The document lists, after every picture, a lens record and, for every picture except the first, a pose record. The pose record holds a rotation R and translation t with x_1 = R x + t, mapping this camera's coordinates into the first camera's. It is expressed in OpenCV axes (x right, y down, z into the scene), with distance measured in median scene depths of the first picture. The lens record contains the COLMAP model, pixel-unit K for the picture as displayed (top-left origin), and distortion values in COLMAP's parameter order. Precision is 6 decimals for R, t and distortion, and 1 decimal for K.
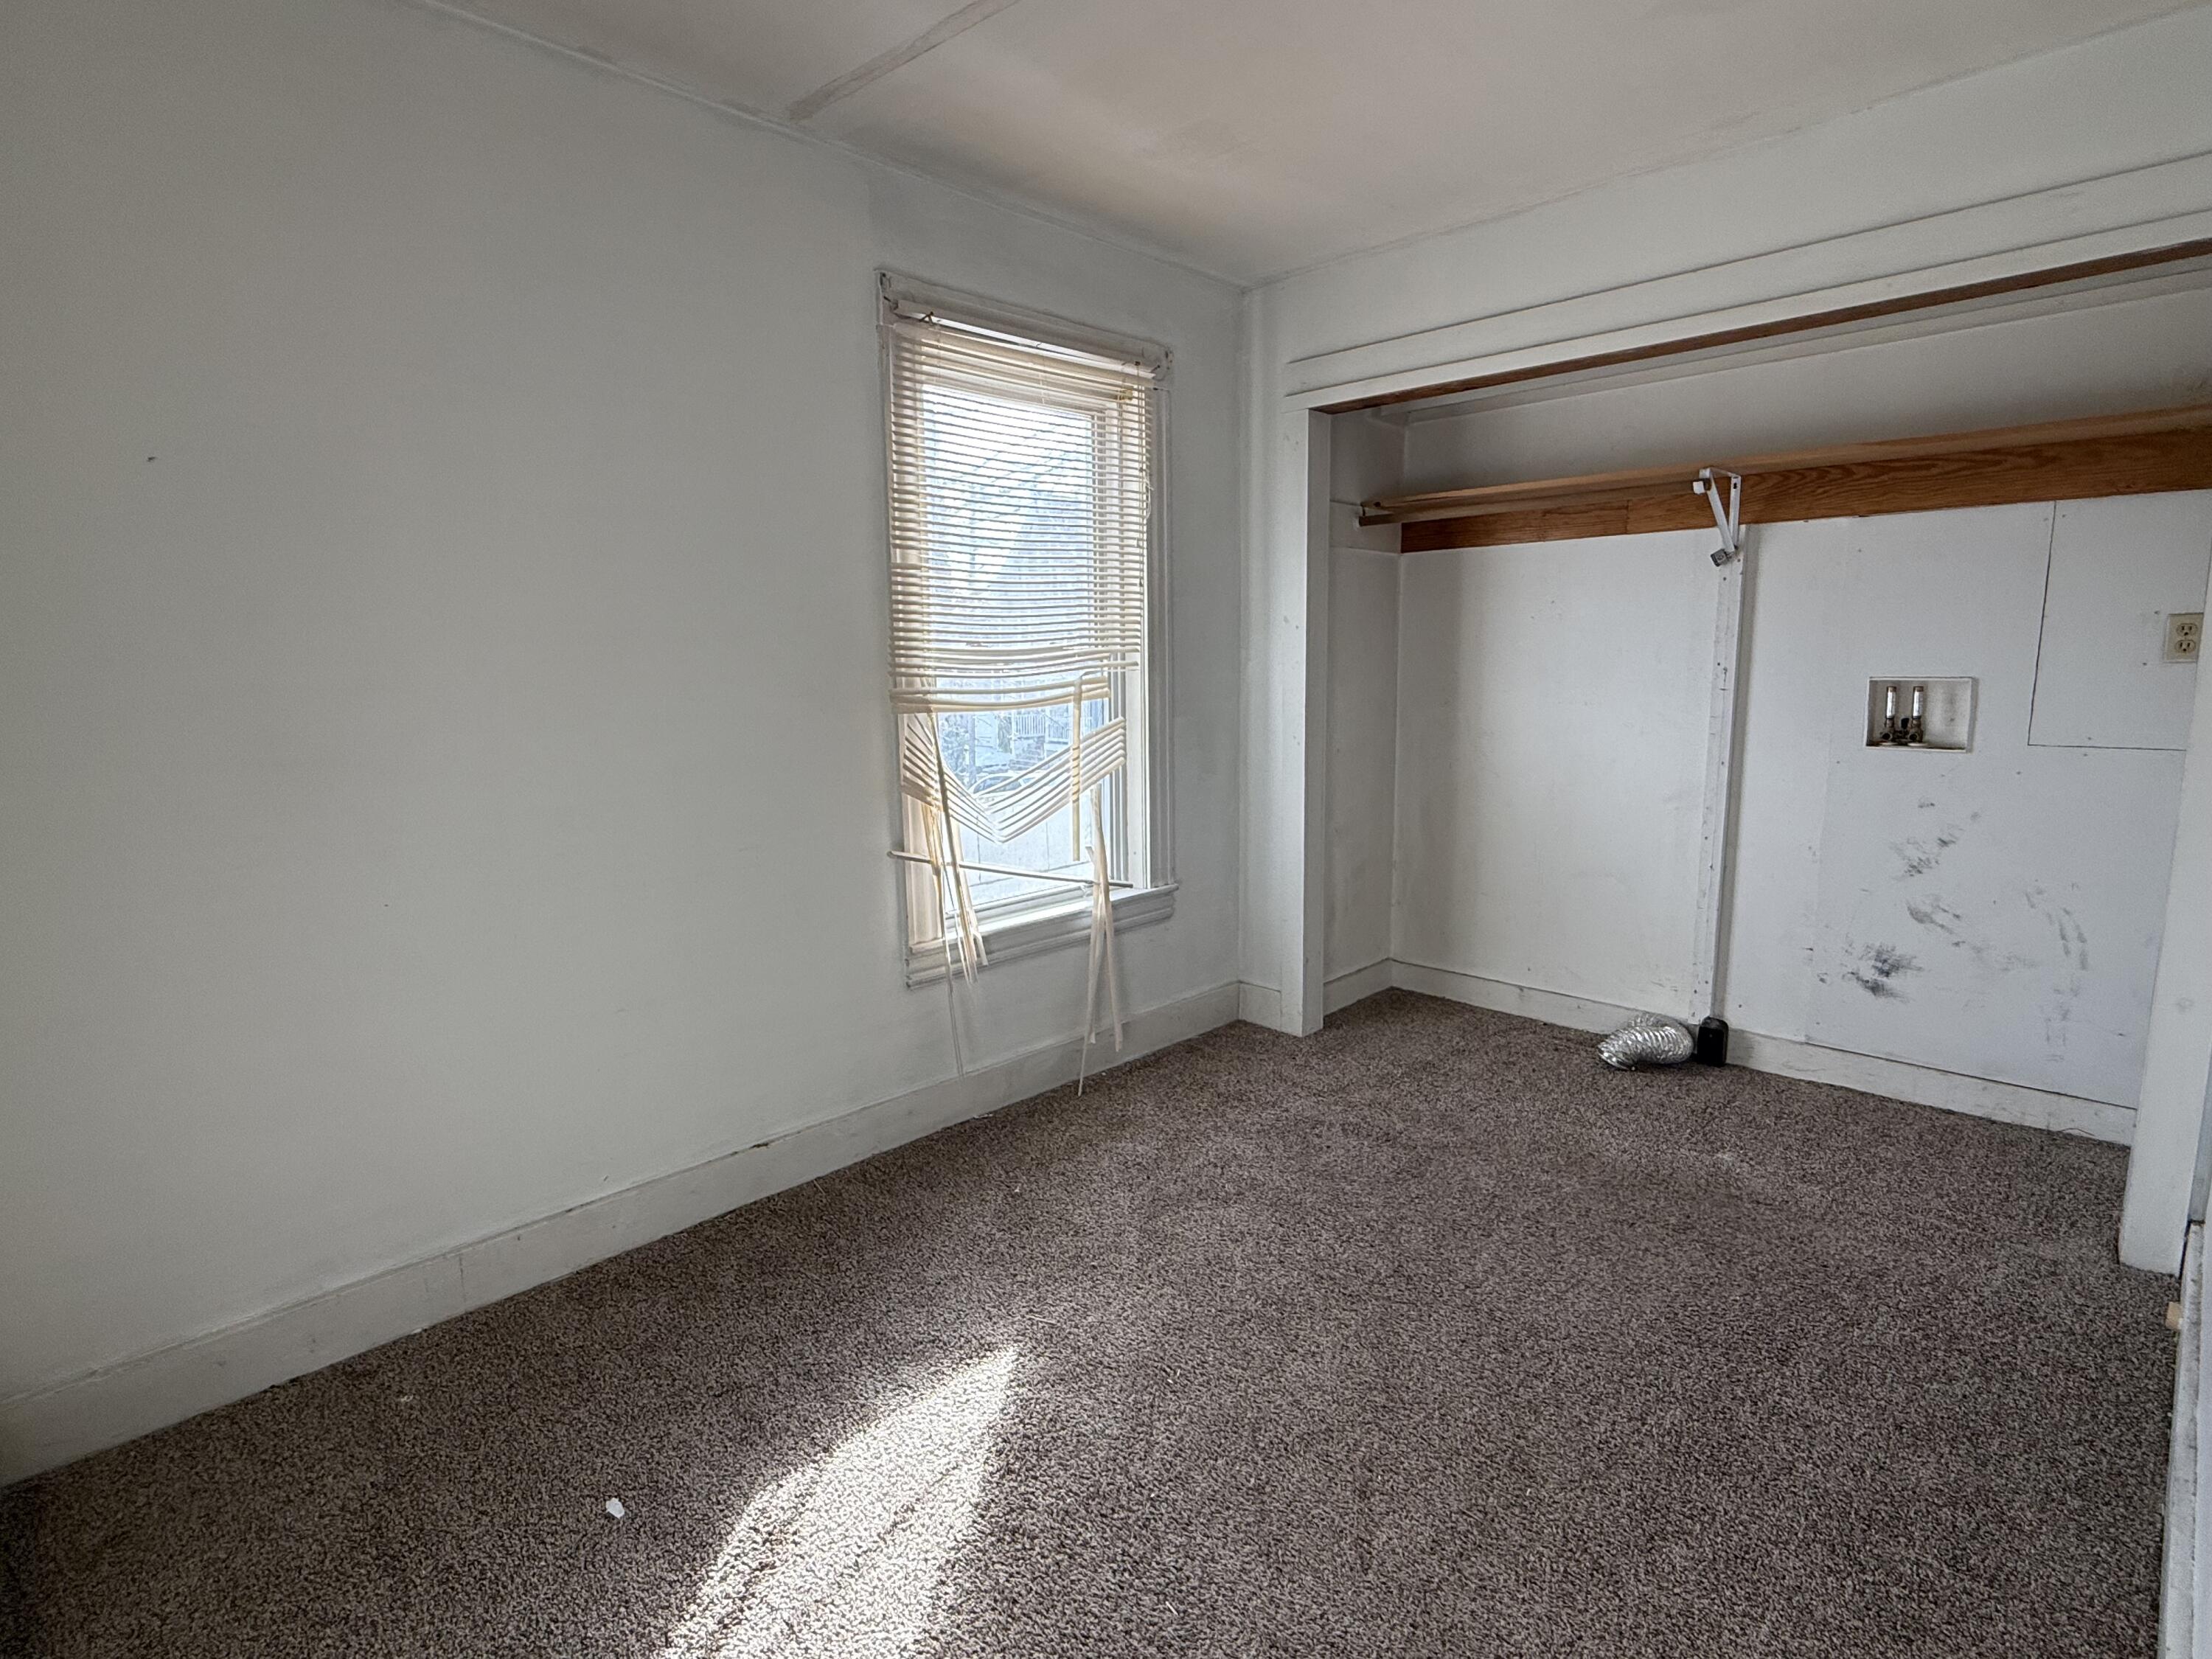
lens RADIAL K [[1099.7, 0, 1101.5], [0, 1099.7, 829.9], [0, 0, 1]] dist [0.000985, -0.001444]
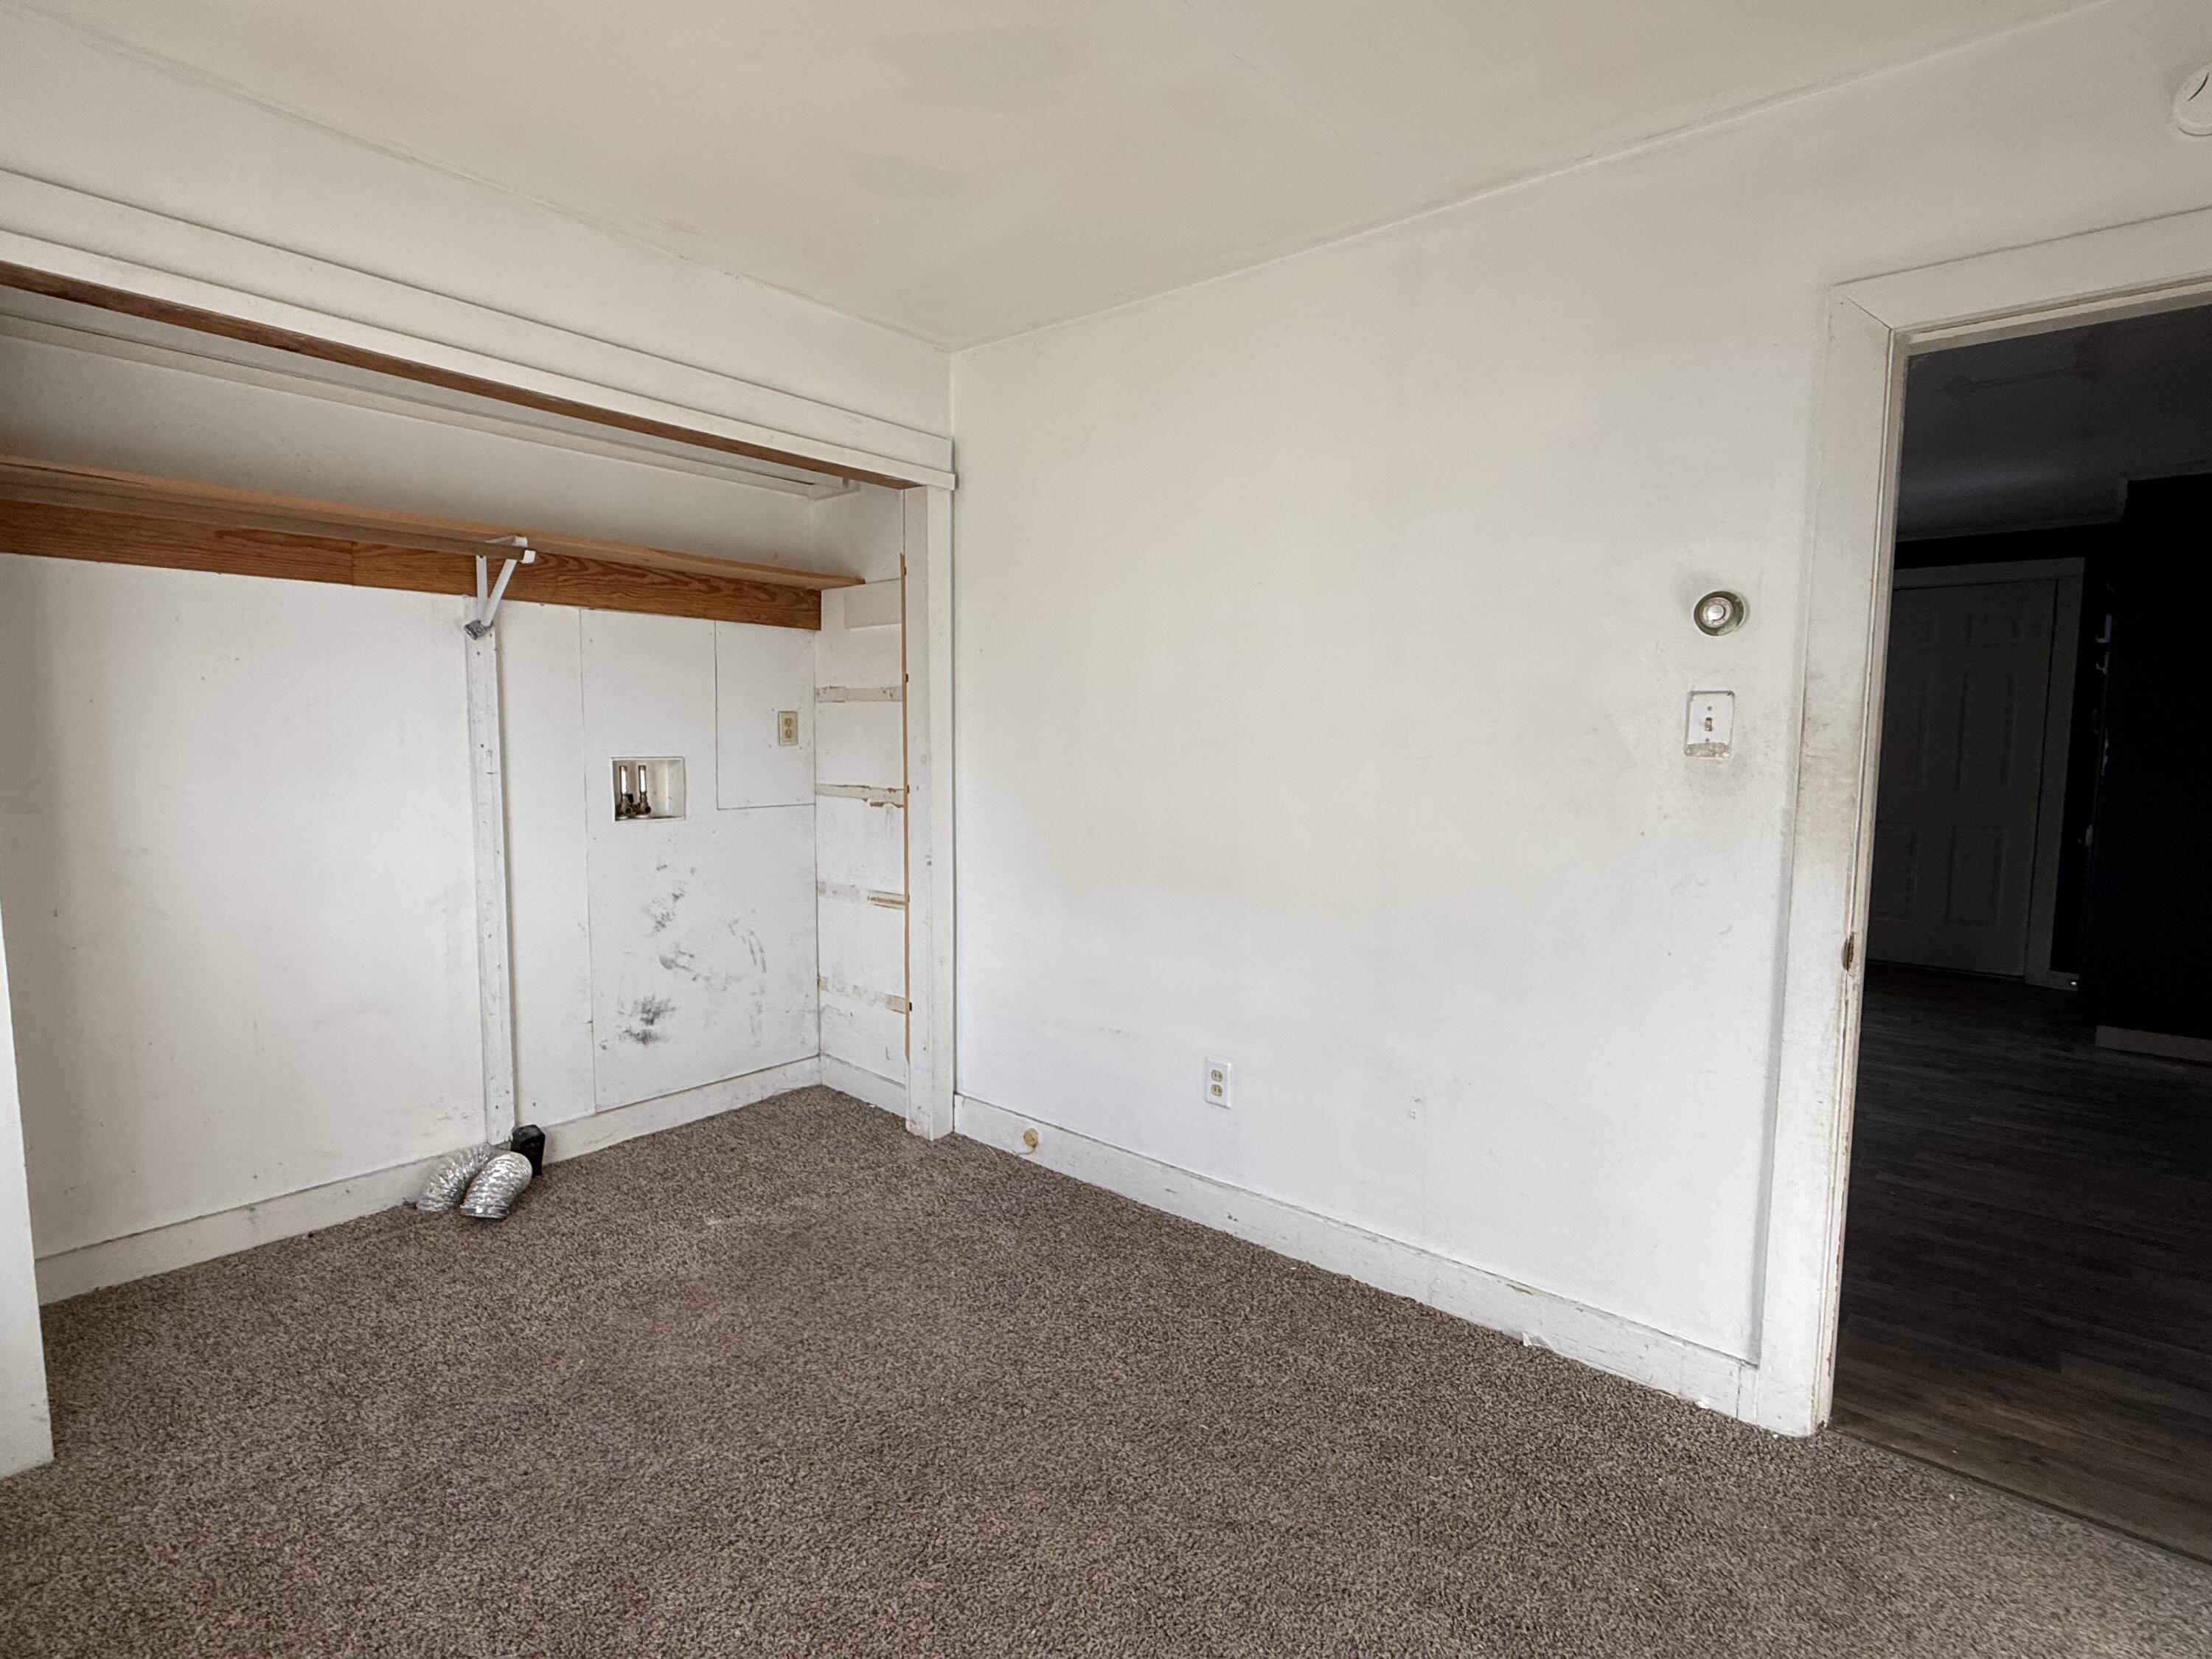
lens RADIAL K [[1099.7, 0, 1100.3], [0, 1099.7, 827.2], [0, 0, 1]] dist [0.000985, -0.001444]
pose [[-0.074191, -0.074064, 0.994490, -0.417674], [0.146091, 0.985672, 0.084306, -0.092208], [-0.986485, 0.151541, -0.062308, 0.600725]]
